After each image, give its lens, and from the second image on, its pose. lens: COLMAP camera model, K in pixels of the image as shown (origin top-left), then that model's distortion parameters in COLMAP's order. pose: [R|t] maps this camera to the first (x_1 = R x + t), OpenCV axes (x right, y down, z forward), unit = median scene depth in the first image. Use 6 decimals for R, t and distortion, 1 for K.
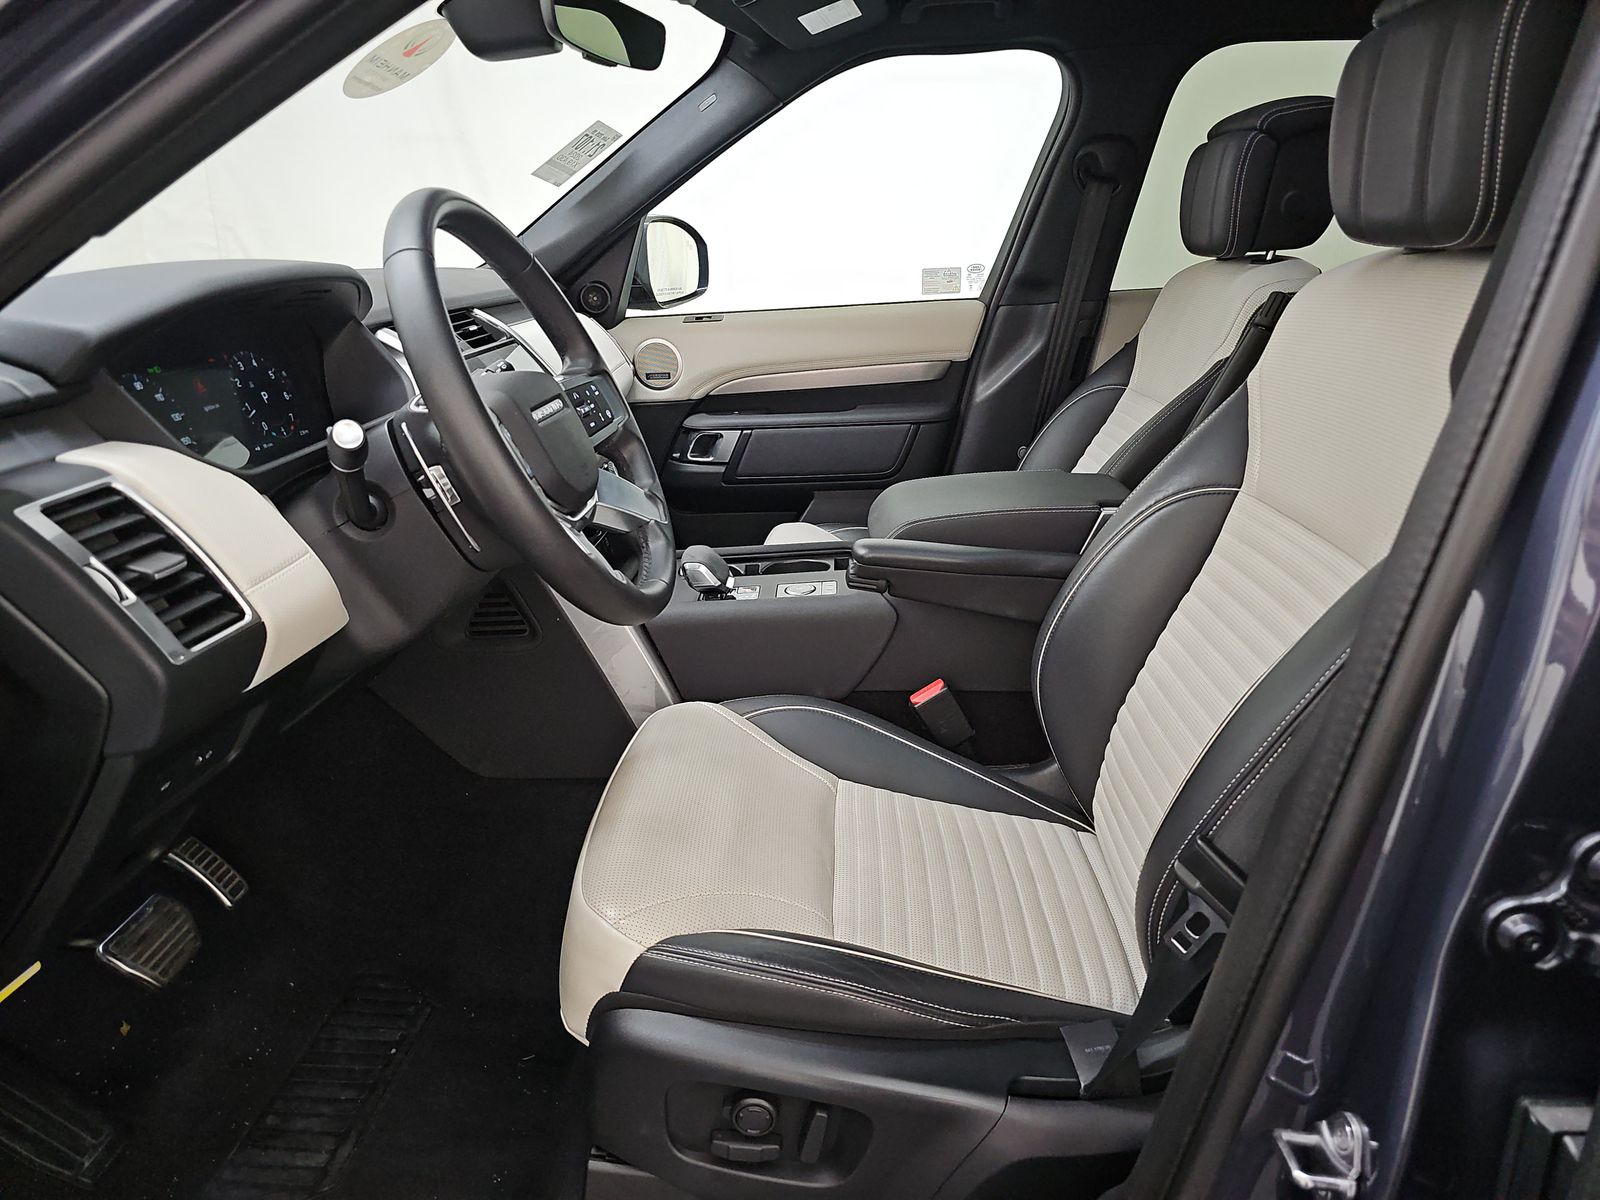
lens RADIAL K [[1033.4, 0, 806.4], [0, 1033.4, 587.0], [0, 0, 1]] dist [0.049236, -0.044103]
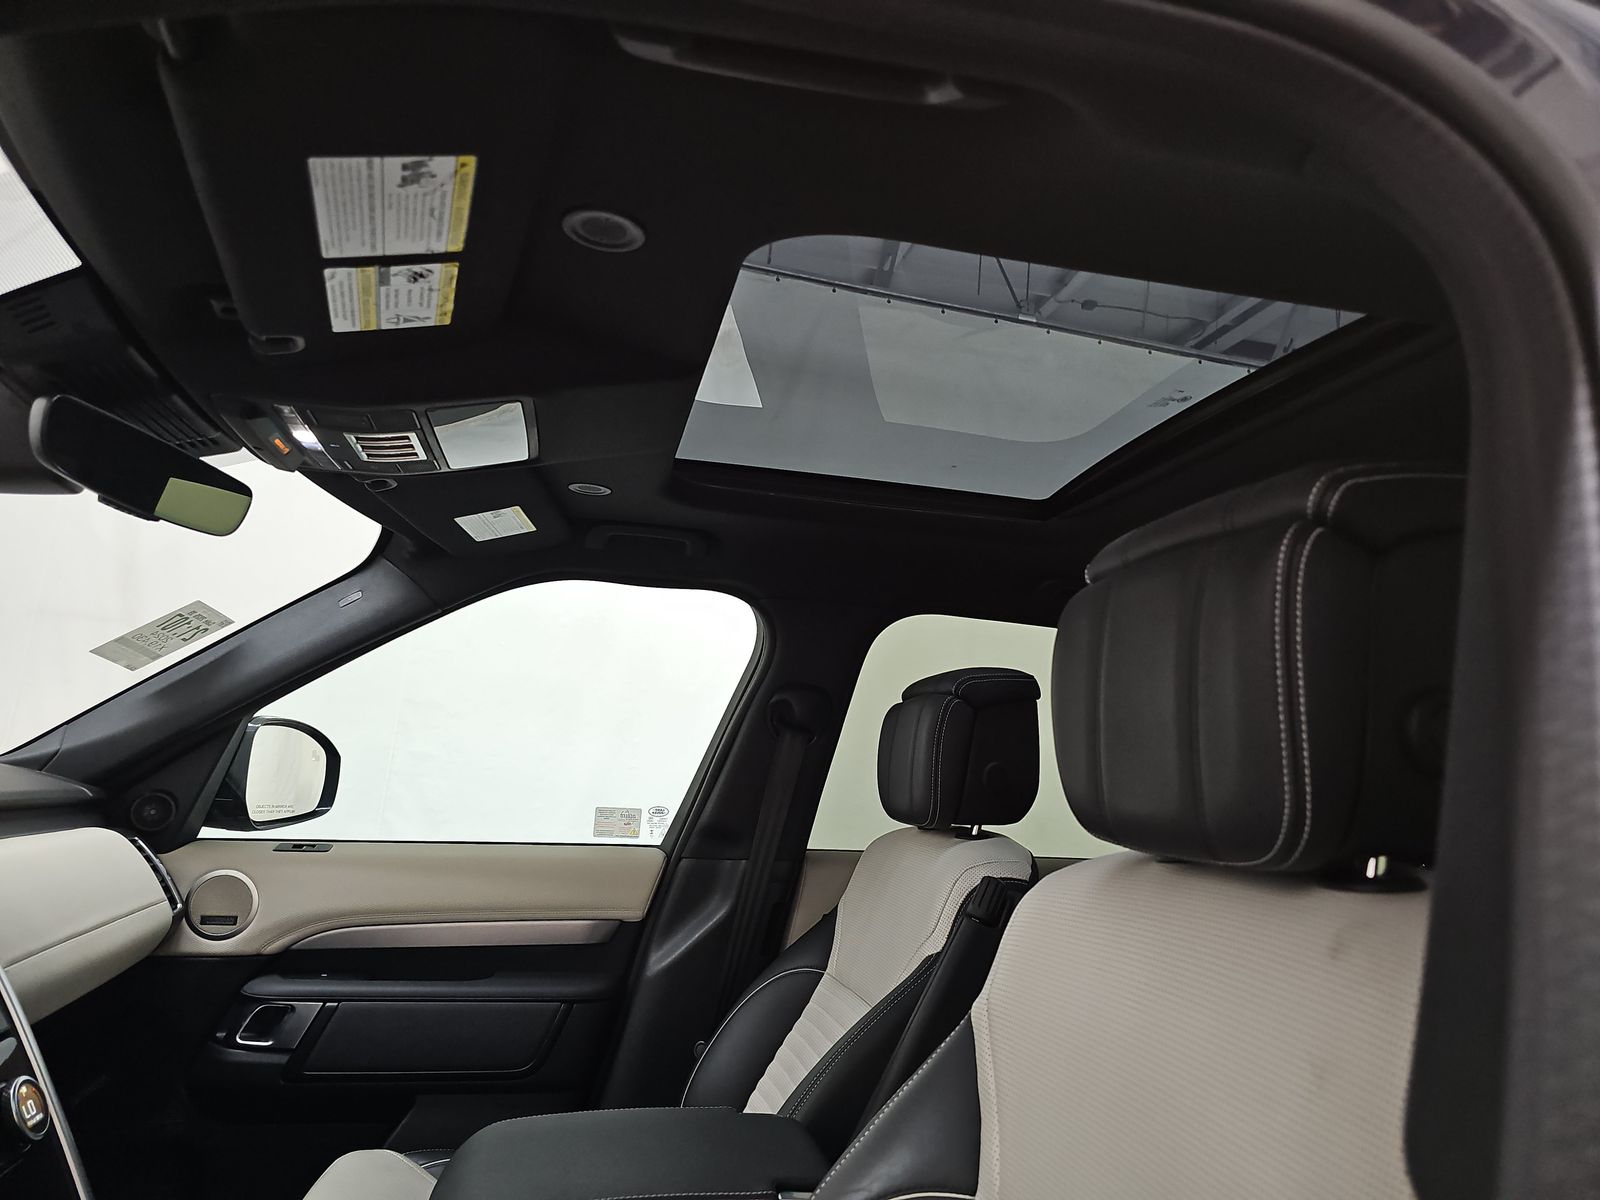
lens RADIAL K [[1033.4, 0, 806.4], [0, 1033.4, 587.0], [0, 0, 1]] dist [0.049236, -0.044103]
pose [[0.964277, 0.131925, 0.229706, 0.061277], [-0.005288, 0.876573, -0.481239, -0.058437], [-0.264842, 0.462834, 0.845957, 0.157920]]
